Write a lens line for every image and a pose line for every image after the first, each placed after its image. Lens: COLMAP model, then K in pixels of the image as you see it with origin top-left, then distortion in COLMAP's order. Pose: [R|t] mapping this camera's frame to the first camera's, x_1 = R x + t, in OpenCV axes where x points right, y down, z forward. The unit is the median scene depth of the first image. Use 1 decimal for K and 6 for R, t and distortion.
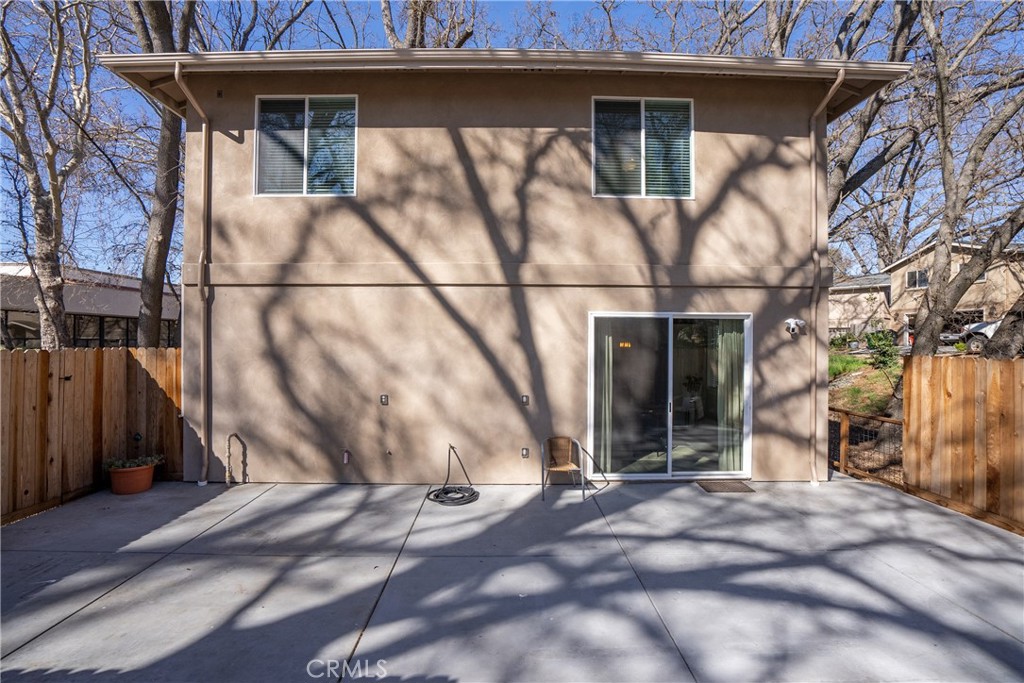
lens RADIAL K [[469.7, 0, 512.0], [0, 469.7, 341.5], [0, 0, 1]] dist [-0.049208, 0.015711]
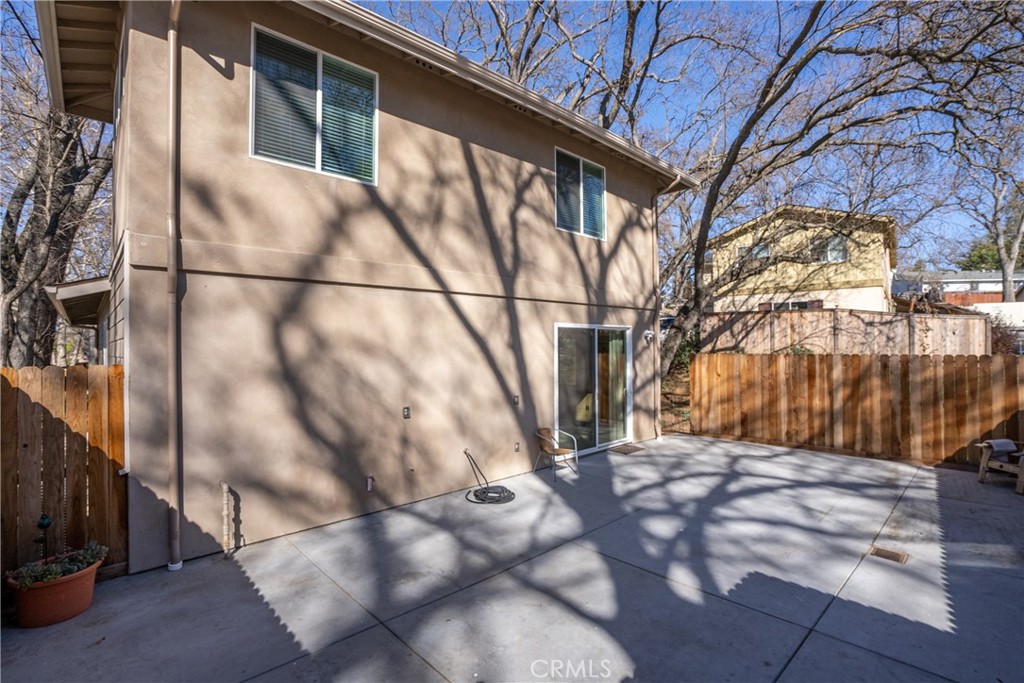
lens RADIAL K [[469.7, 0, 512.0], [0, 469.7, 341.5], [0, 0, 1]] dist [-0.049208, 0.015711]
pose [[0.741575, -0.001824, 0.670868, -0.740958], [0.006625, 0.999967, -0.004603, -0.011654], [-0.670838, 0.007858, 0.741563, 0.171003]]
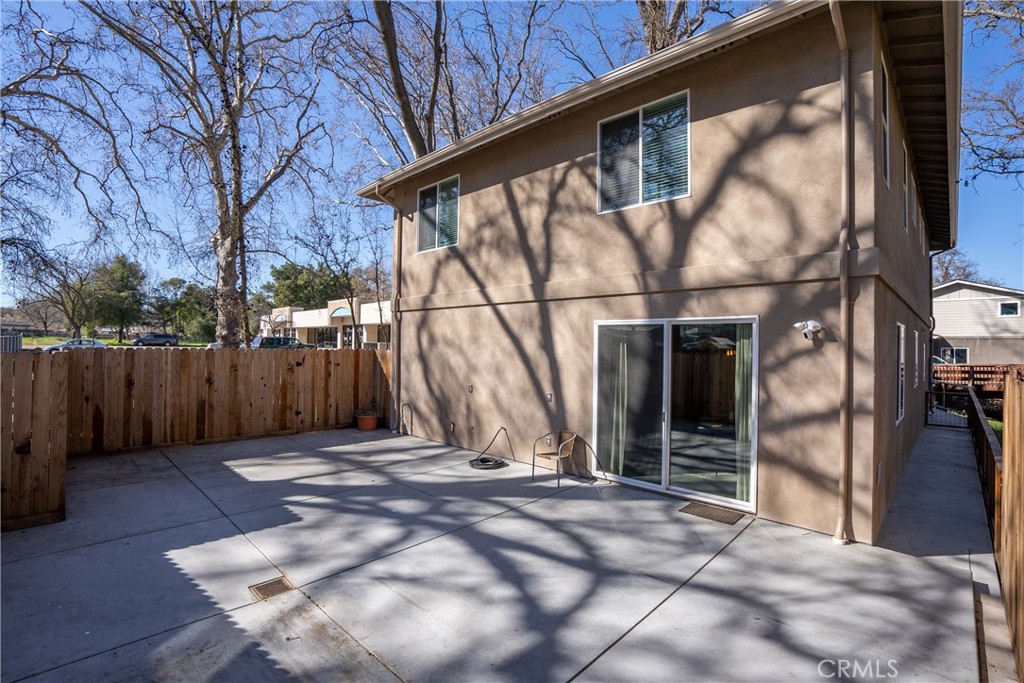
lens RADIAL K [[469.7, 0, 512.0], [0, 469.7, 341.5], [0, 0, 1]] dist [-0.049208, 0.015711]
pose [[0.711832, -0.000908, -0.702349, 0.801239], [-0.007828, 0.999927, -0.009227, -0.004772], [0.702306, 0.012066, 0.711773, 0.092830]]
